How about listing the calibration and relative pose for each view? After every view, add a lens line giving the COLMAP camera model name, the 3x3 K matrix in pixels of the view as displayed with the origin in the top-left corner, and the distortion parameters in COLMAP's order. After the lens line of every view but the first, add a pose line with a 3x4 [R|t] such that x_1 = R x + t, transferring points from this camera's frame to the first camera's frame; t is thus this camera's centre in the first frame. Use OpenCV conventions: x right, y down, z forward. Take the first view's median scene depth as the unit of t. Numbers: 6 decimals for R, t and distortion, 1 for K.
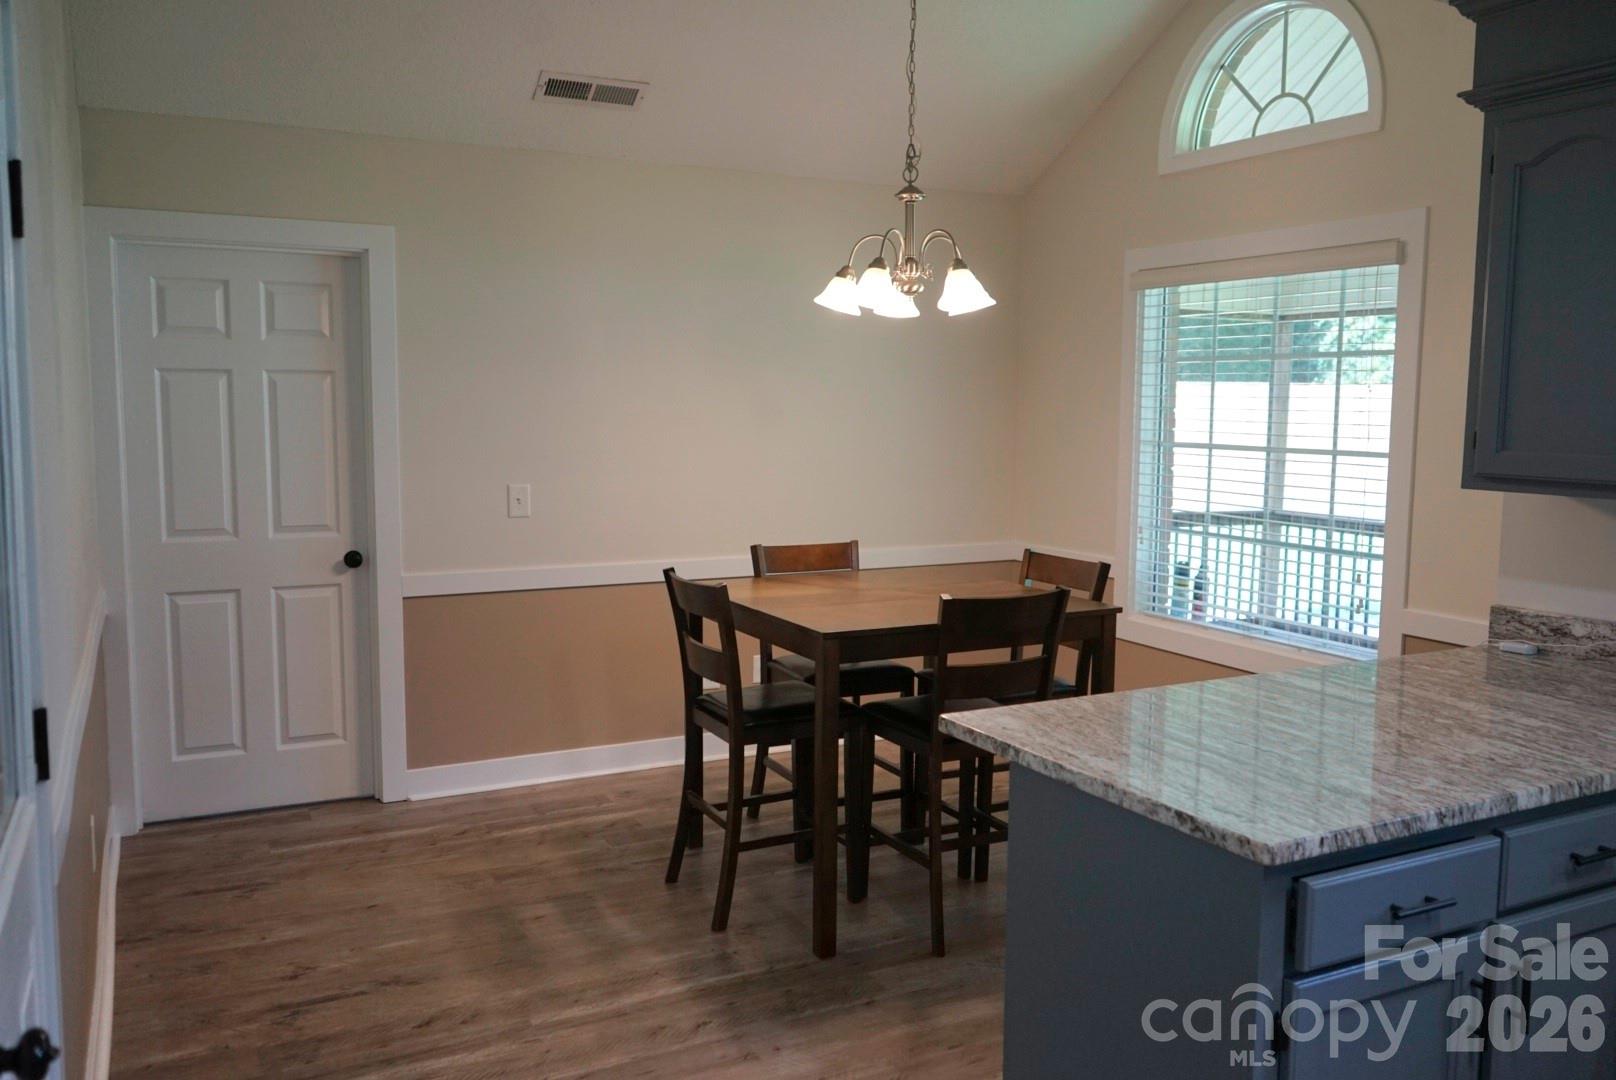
lens RADIAL K [[1293.0, 0, 807.4], [0, 1293.0, 538.0], [0, 0, 1]] dist [-0.001523, 0.015380]
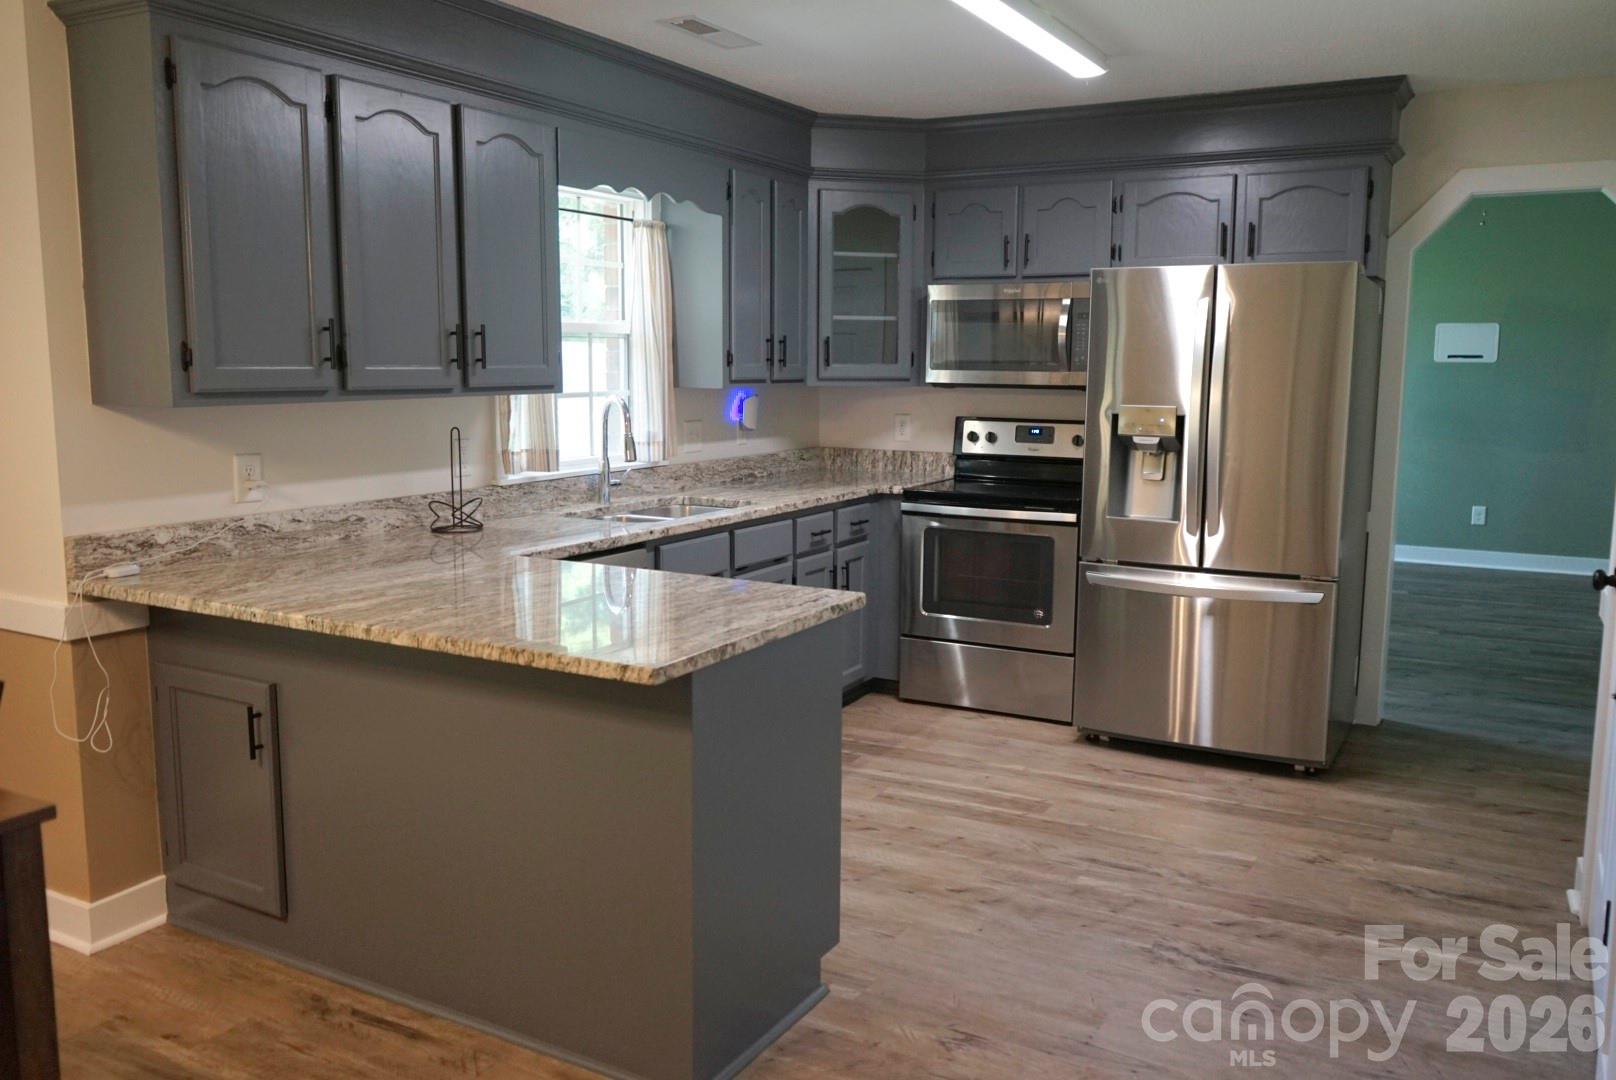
lens RADIAL K [[1293.0, 0, 807.7], [0, 1293.0, 536.3], [0, 0, 1]] dist [-0.001523, 0.015380]
pose [[-0.556847, -0.124207, 0.821276, -0.555318], [0.078470, 0.976468, 0.200882, -0.099574], [-0.826900, 0.176306, -0.533997, 1.132700]]
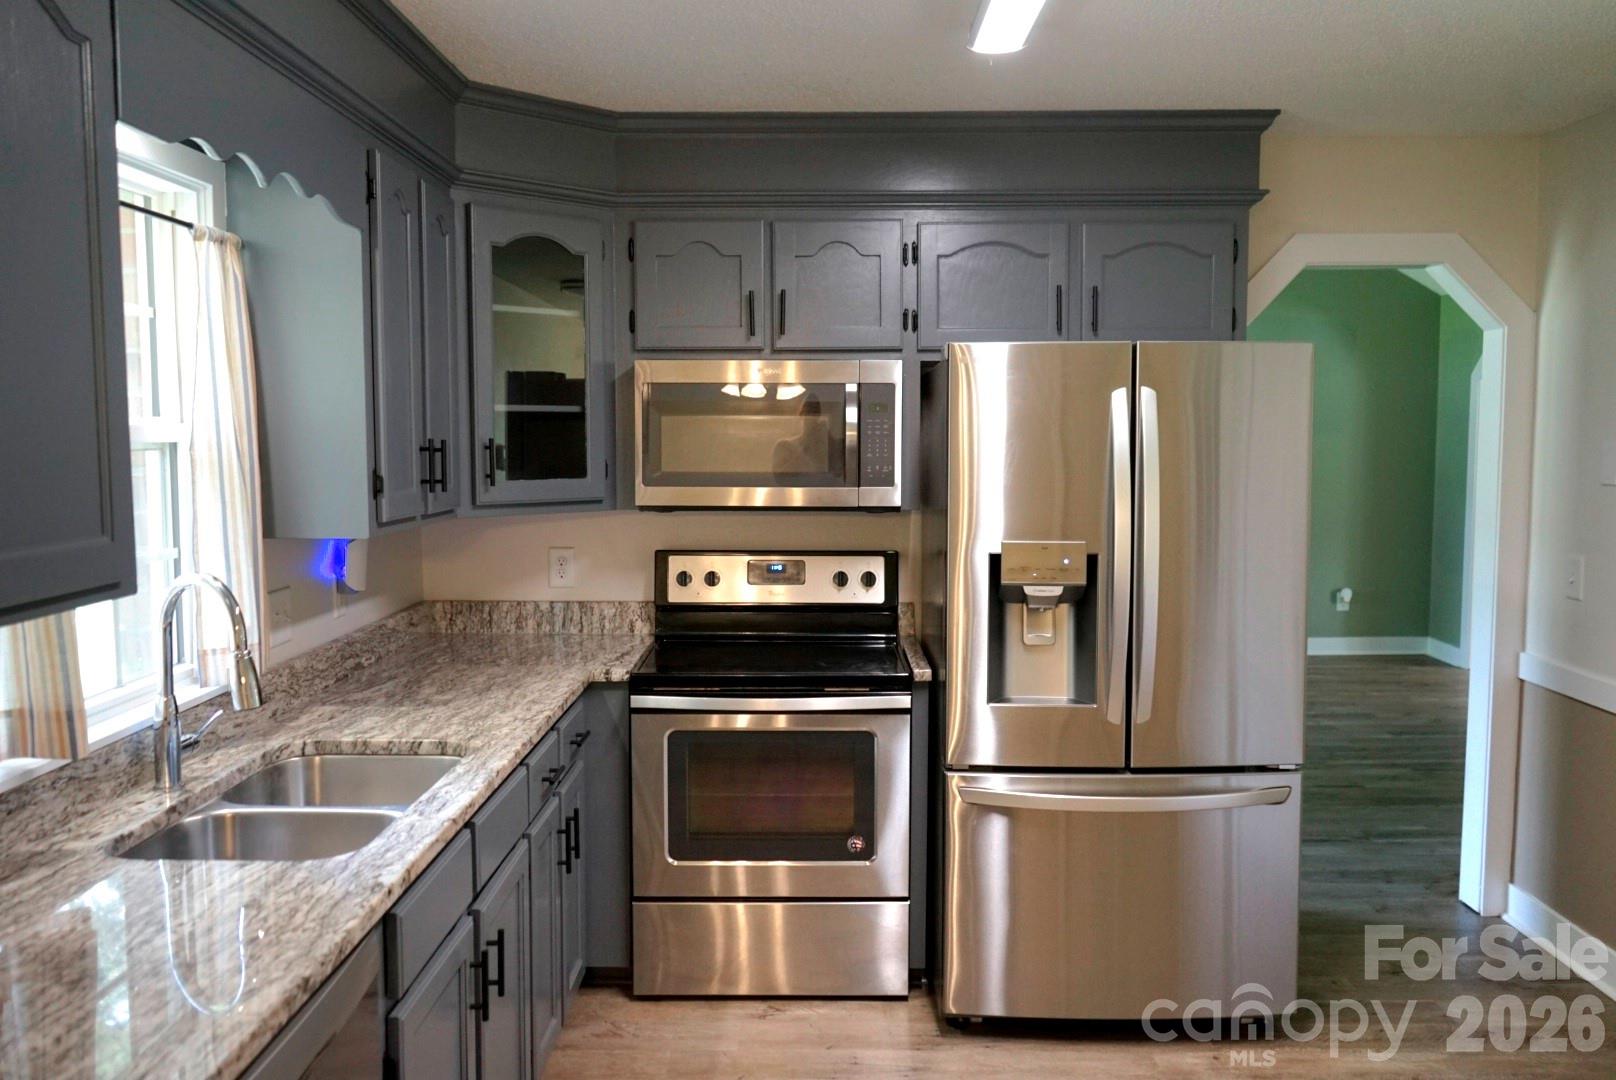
lens RADIAL K [[1293.0, 0, 806.7], [0, 1293.0, 541.5], [0, 0, 1]] dist [-0.001523, 0.015380]
pose [[-0.885603, -0.047381, 0.462019, -0.190746], [0.043134, 0.982093, 0.183394, -0.106548], [-0.462435, 0.182343, -0.867701, 1.048380]]
